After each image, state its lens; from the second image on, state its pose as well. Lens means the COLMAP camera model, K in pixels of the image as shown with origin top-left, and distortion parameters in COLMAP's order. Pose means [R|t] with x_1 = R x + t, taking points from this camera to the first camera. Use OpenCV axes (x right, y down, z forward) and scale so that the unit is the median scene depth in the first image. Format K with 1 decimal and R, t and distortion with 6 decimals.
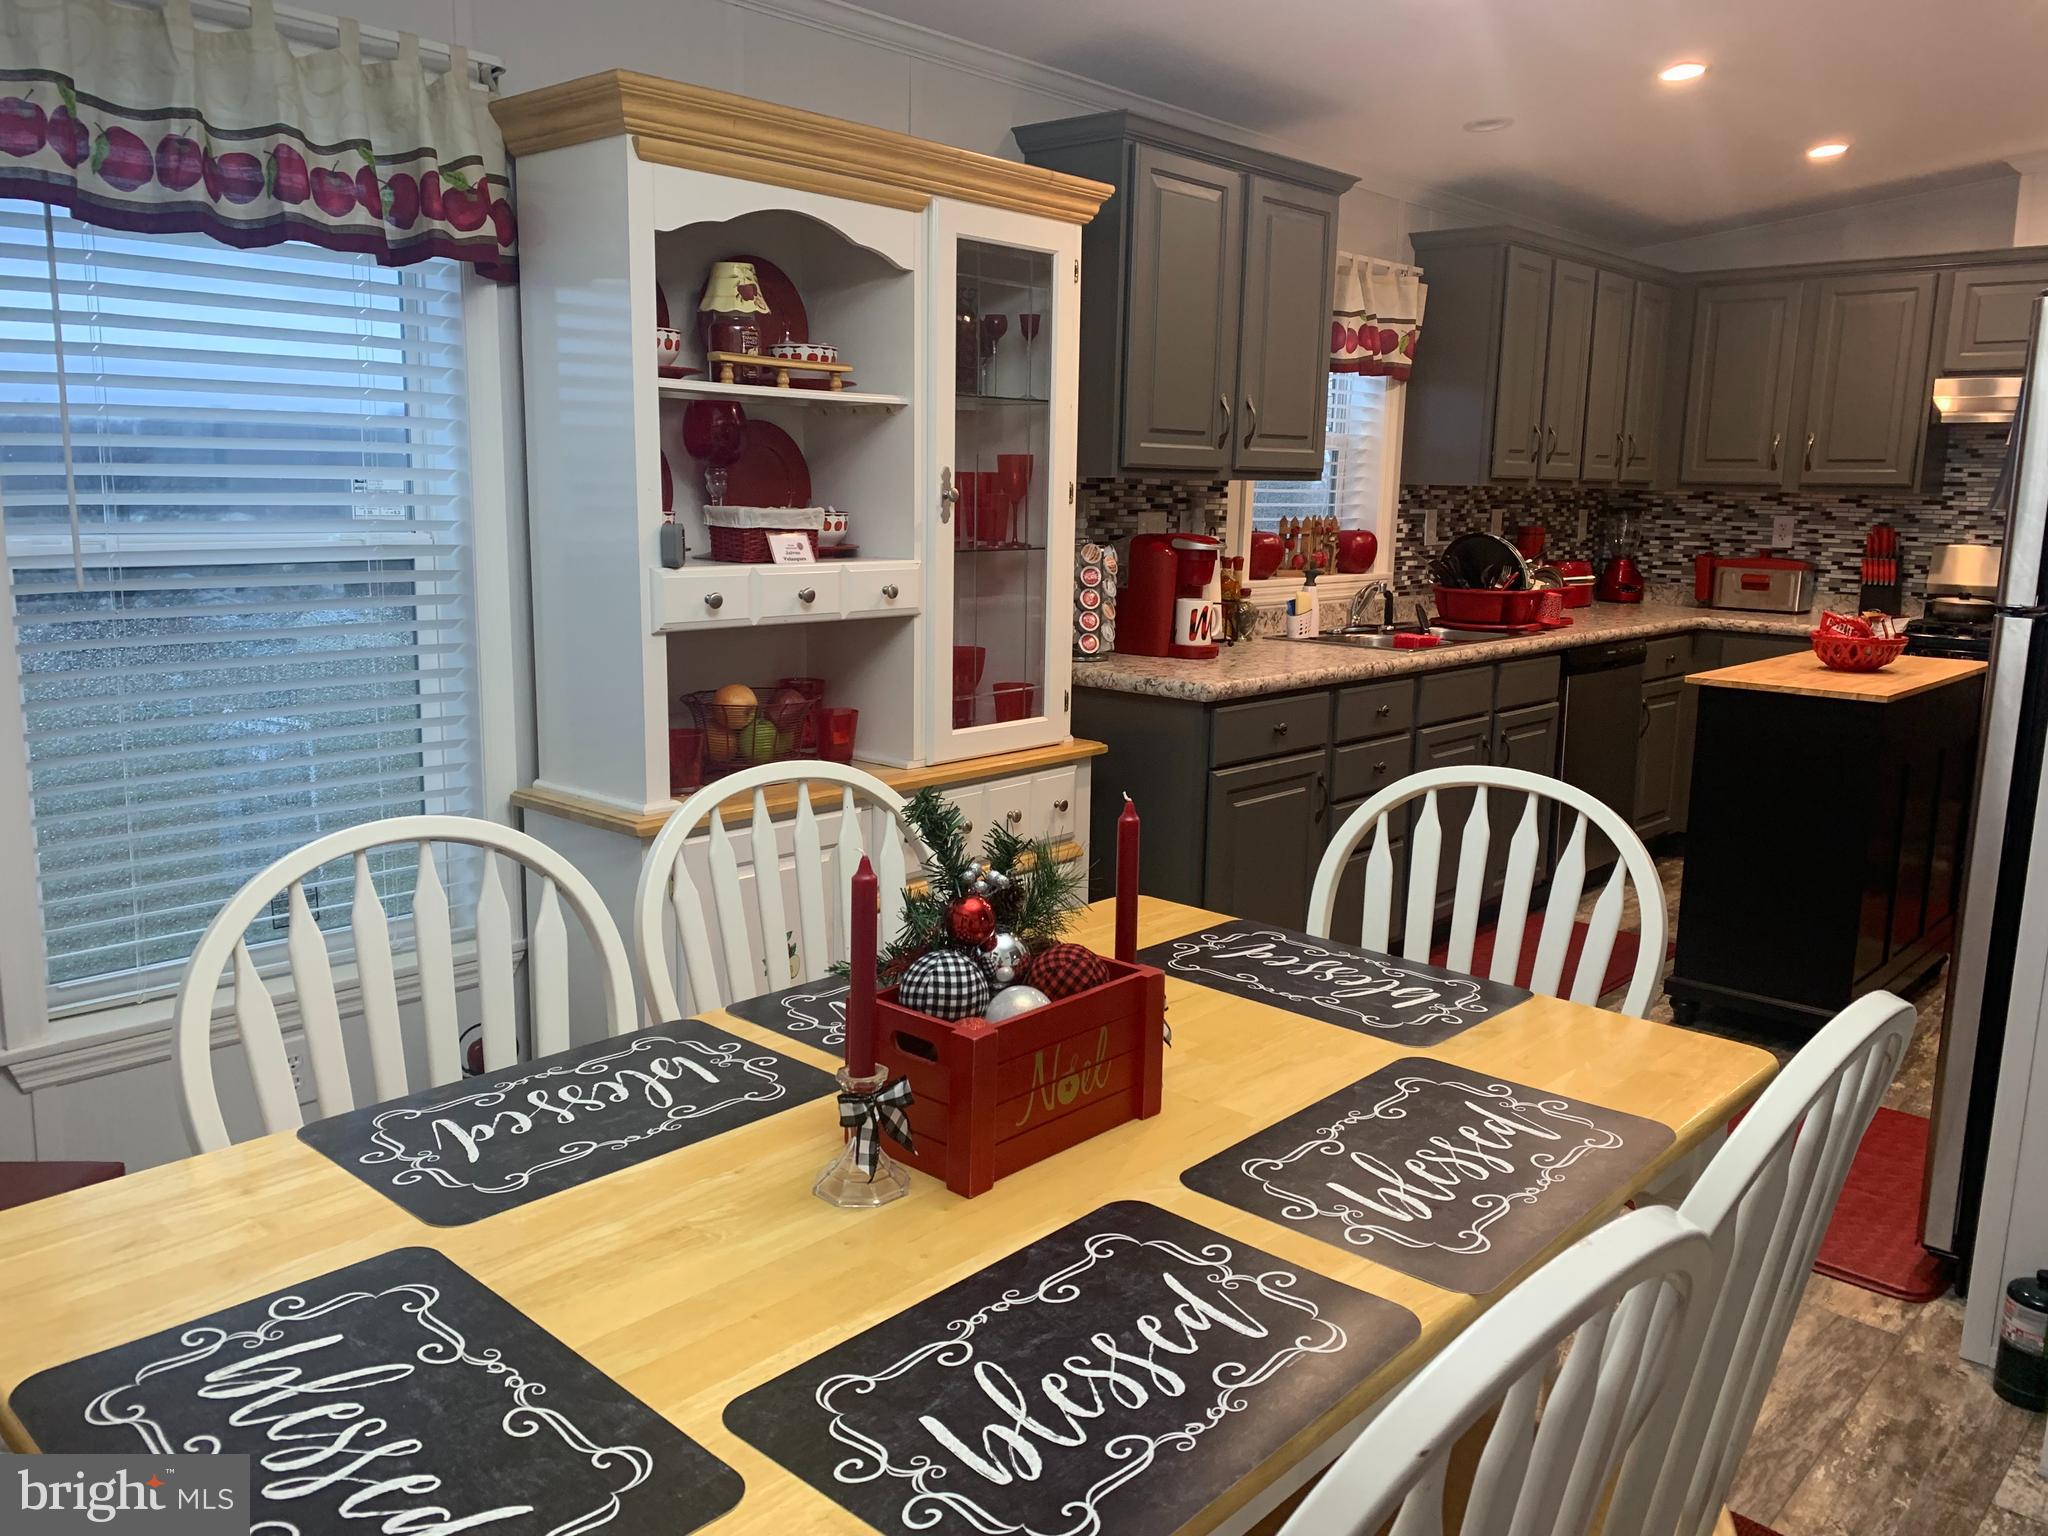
lens RADIAL K [[1546.4, 0, 1020.6], [0, 1546.4, 776.3], [0, 0, 1]] dist [-0.001265, -0.029384]
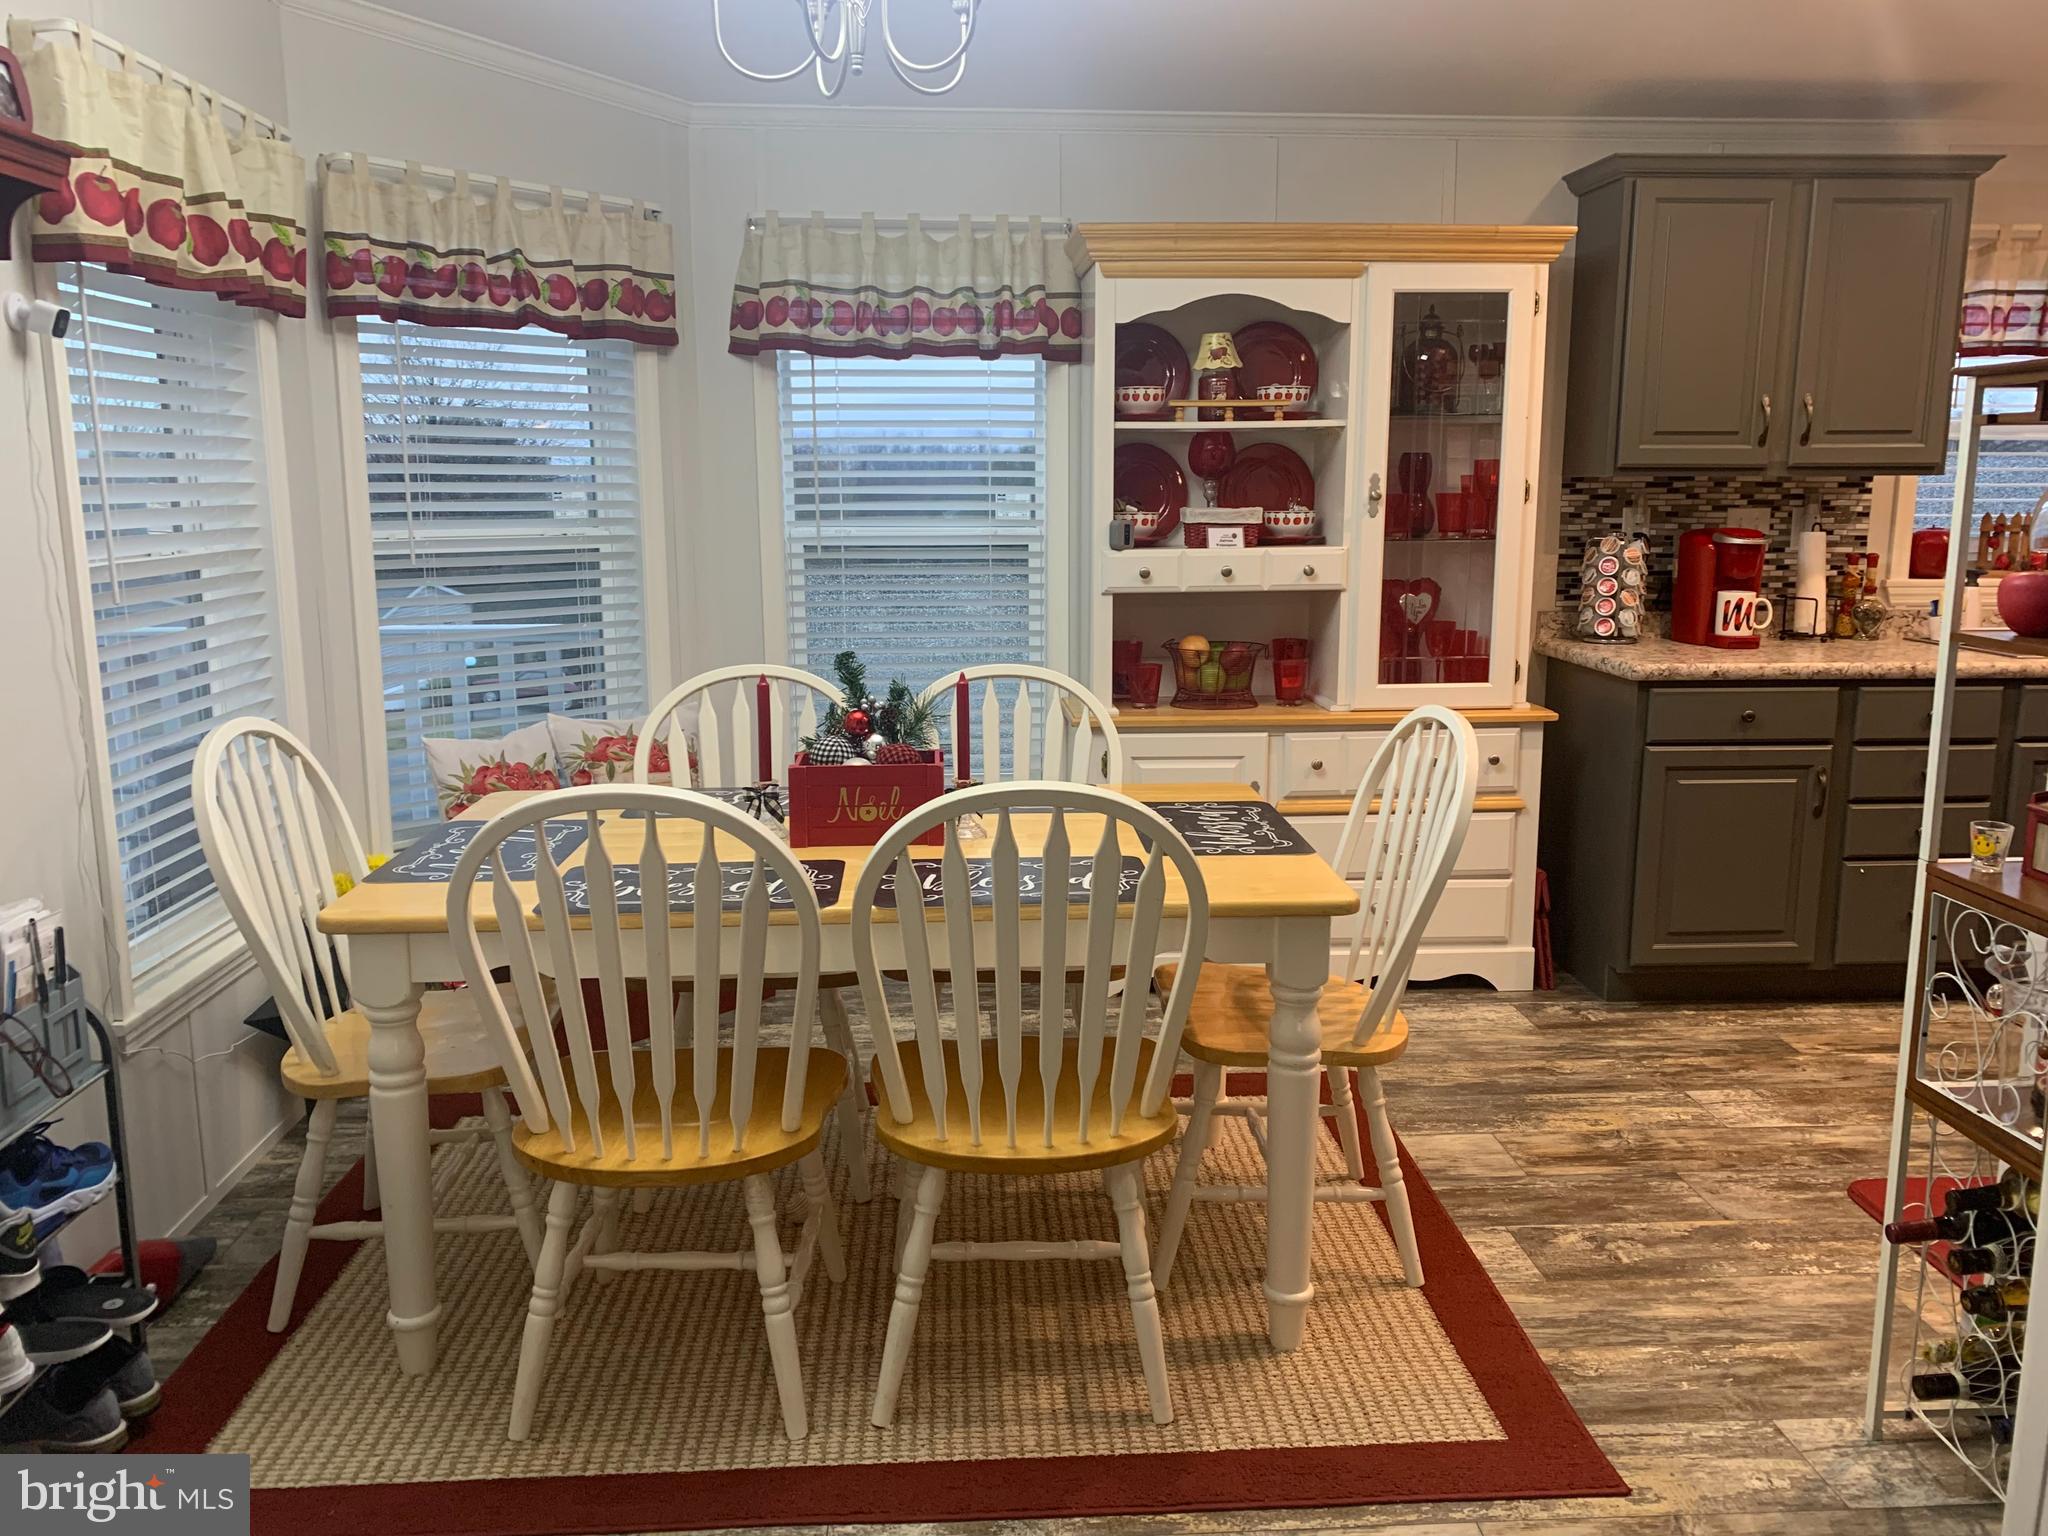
lens RADIAL K [[1546.4, 0, 1005.4], [0, 1546.4, 759.5], [0, 0, 1]] dist [-0.001265, -0.029384]
pose [[0.718328, 0.099810, -0.688508, 0.643980], [-0.109458, 0.993544, 0.029831, 0.027755], [0.687040, 0.053934, 0.724615, -0.114004]]
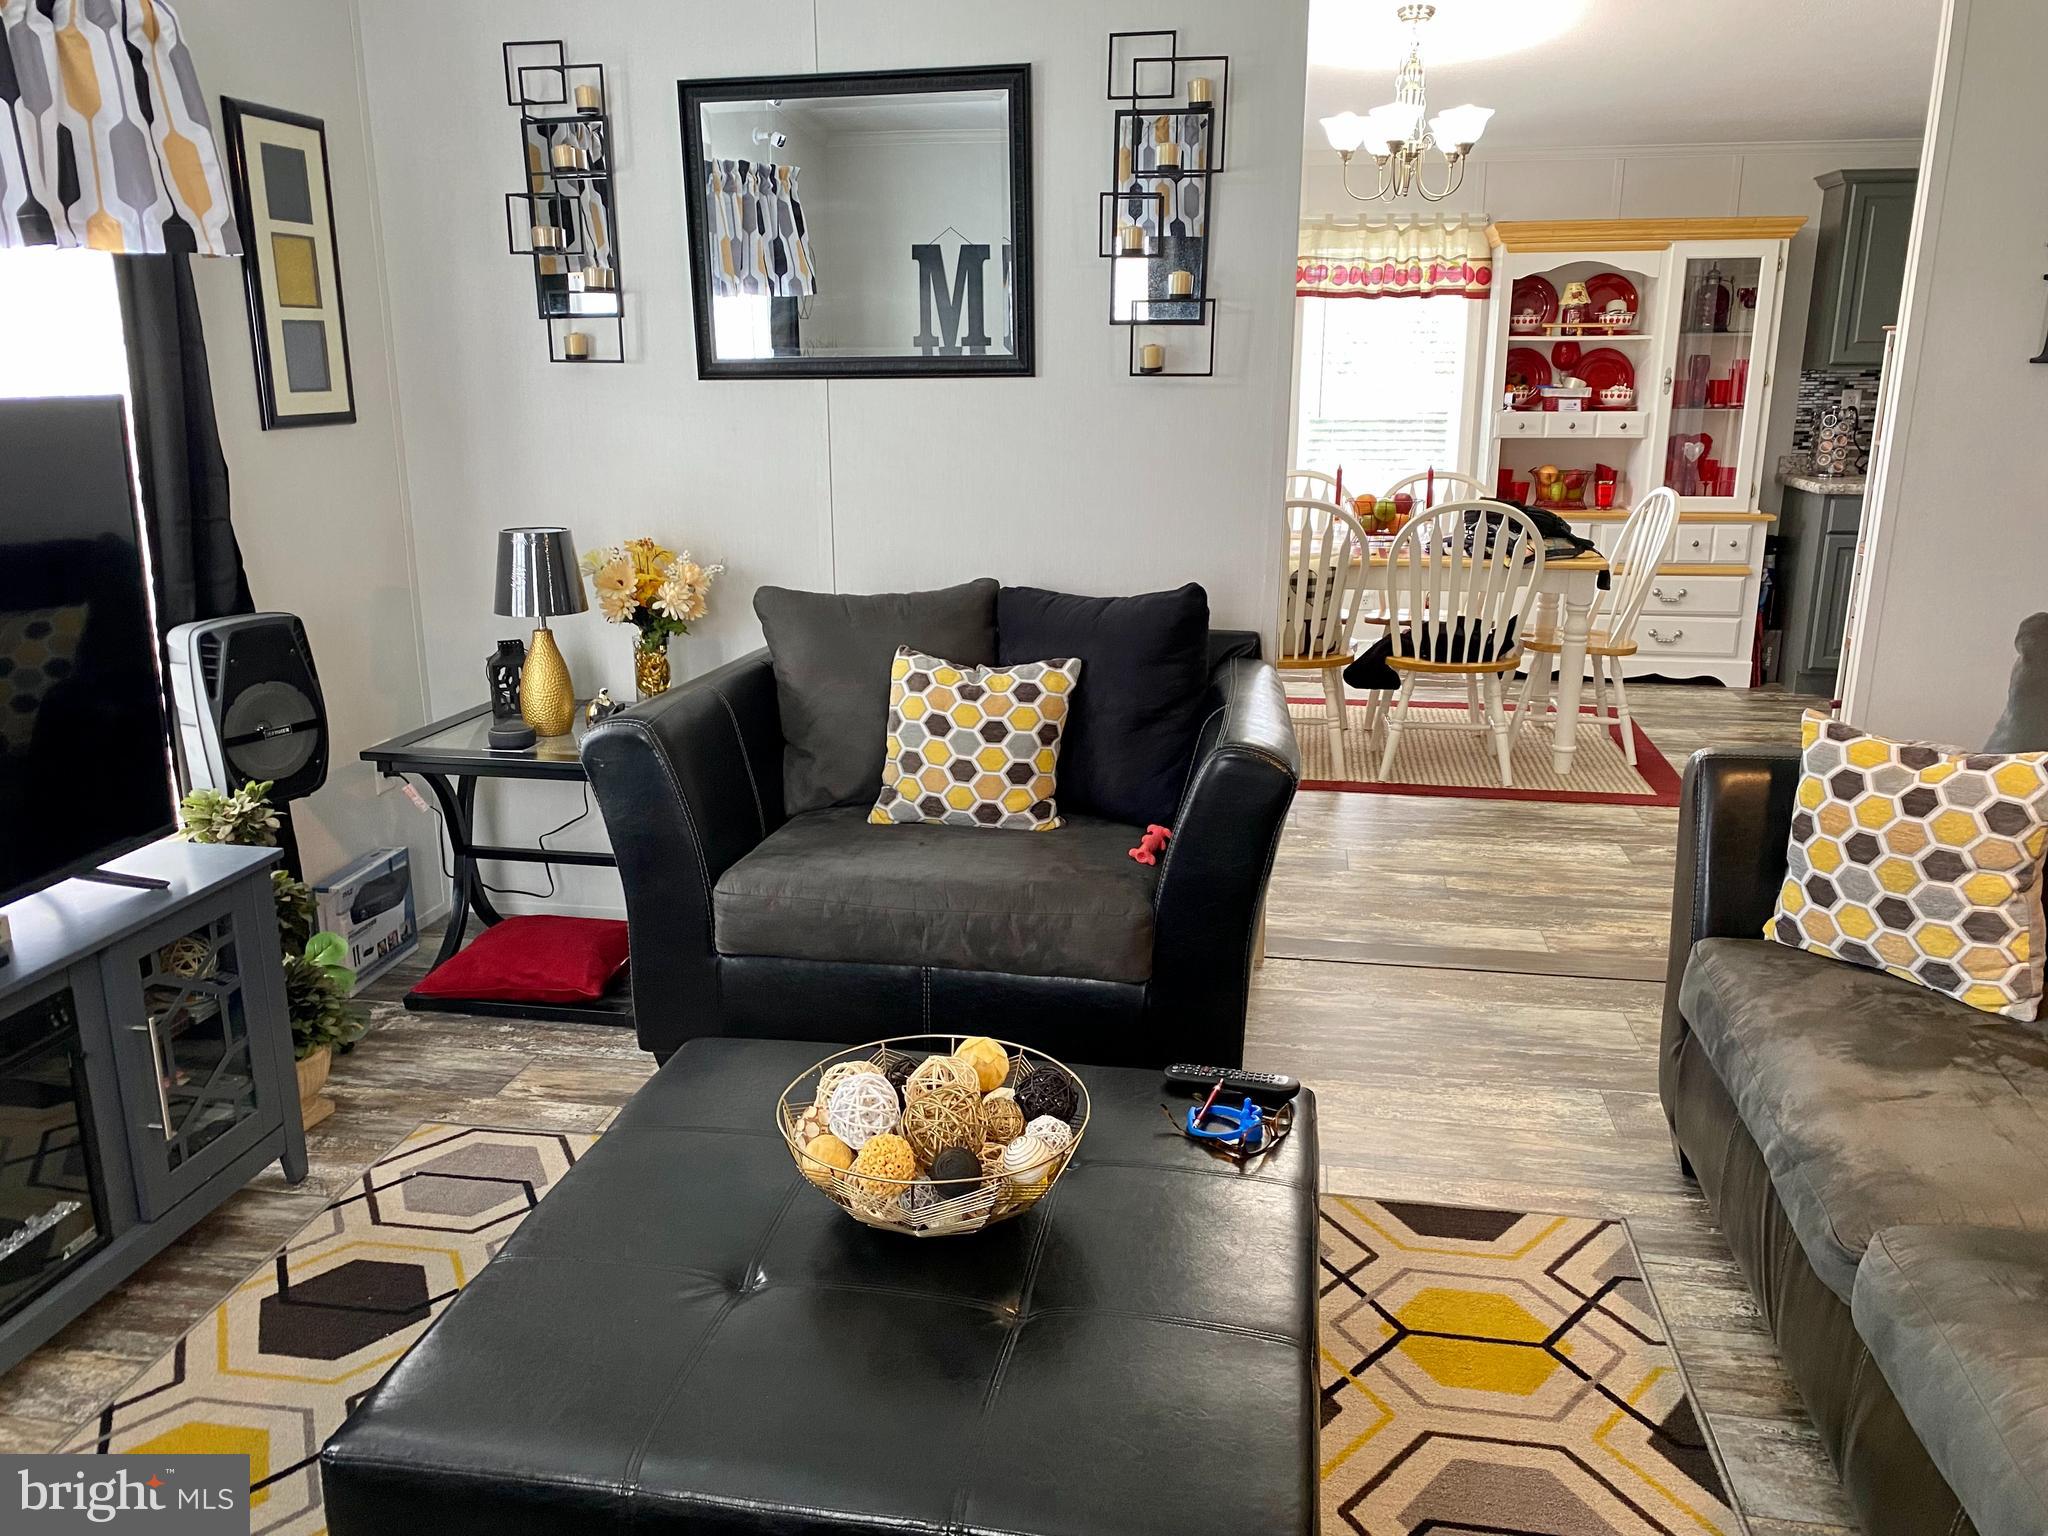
lens RADIAL K [[1542.4, 0, 1017.6], [0, 1542.4, 770.9], [0, 0, 1]] dist [0.036624, -0.047243]
pose [[0.549510, 0.193029, -0.812883, 1.337186], [-0.143006, 0.980317, 0.136115, 0.185123], [0.823157, 0.041450, 0.566299, -0.948556]]
